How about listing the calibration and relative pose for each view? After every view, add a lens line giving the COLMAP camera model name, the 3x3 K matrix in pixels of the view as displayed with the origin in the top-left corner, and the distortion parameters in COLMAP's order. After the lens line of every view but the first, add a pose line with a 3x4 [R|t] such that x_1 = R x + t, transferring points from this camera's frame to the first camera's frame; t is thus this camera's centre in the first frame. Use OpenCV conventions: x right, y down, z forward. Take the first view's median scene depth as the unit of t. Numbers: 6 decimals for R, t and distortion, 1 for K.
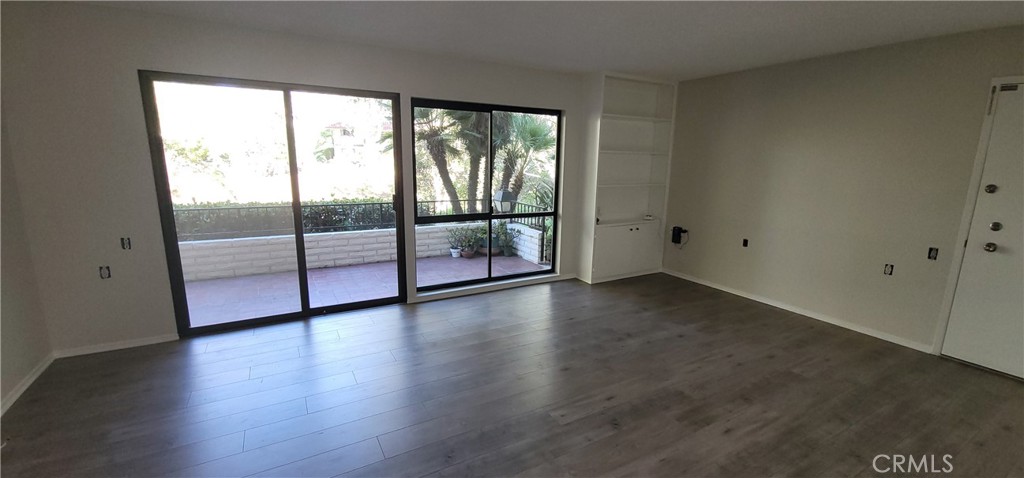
lens RADIAL K [[421.9, 0, 513.7], [0, 421.9, 243.8], [0, 0, 1]] dist [-0.002224, -0.003032]
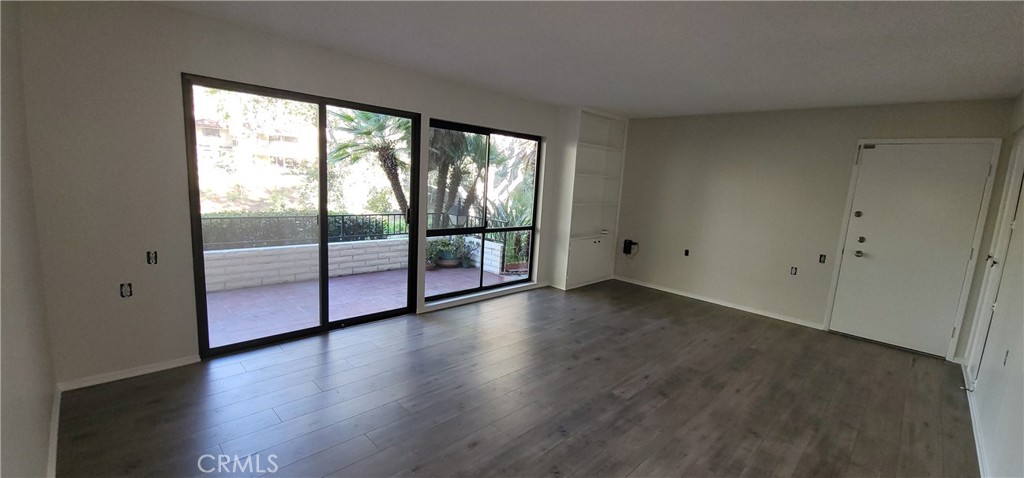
lens RADIAL K [[421.9, 0, 513.3], [0, 421.9, 245.6], [0, 0, 1]] dist [-0.002224, -0.003032]
pose [[0.962653, -0.003431, 0.270715, -0.340165], [0.010650, 0.999626, -0.025201, 0.003506], [-0.270527, 0.027143, 0.962330, -0.073046]]
